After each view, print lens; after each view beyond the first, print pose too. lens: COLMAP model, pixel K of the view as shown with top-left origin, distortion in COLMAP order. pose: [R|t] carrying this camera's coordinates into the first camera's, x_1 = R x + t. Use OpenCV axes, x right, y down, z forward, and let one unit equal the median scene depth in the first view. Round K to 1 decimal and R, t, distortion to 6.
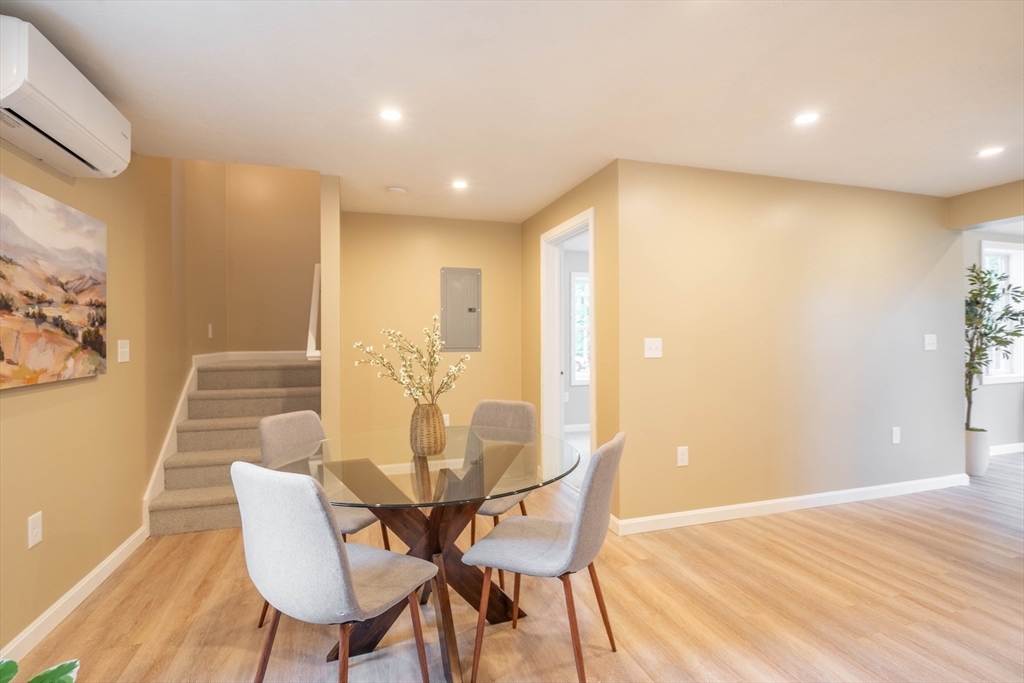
lens RADIAL K [[472.2, 0, 506.1], [0, 472.2, 343.0], [0, 0, 1]] dist [-0.005597, 0.000887]
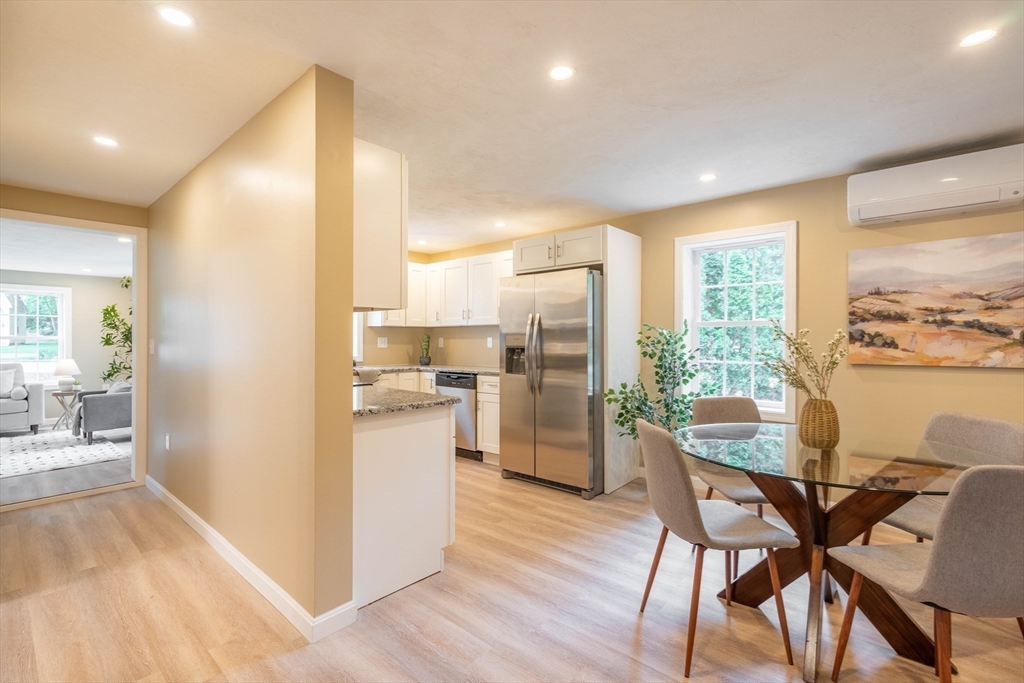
lens RADIAL K [[472.2, 0, 516.4], [0, 472.2, 339.4], [0, 0, 1]] dist [-0.005597, 0.000887]
pose [[-0.853467, 0.005840, -0.521115, 0.886121], [0.001368, 0.999959, 0.008966, -0.013809], [0.521146, 0.006939, -0.853439, 1.436806]]
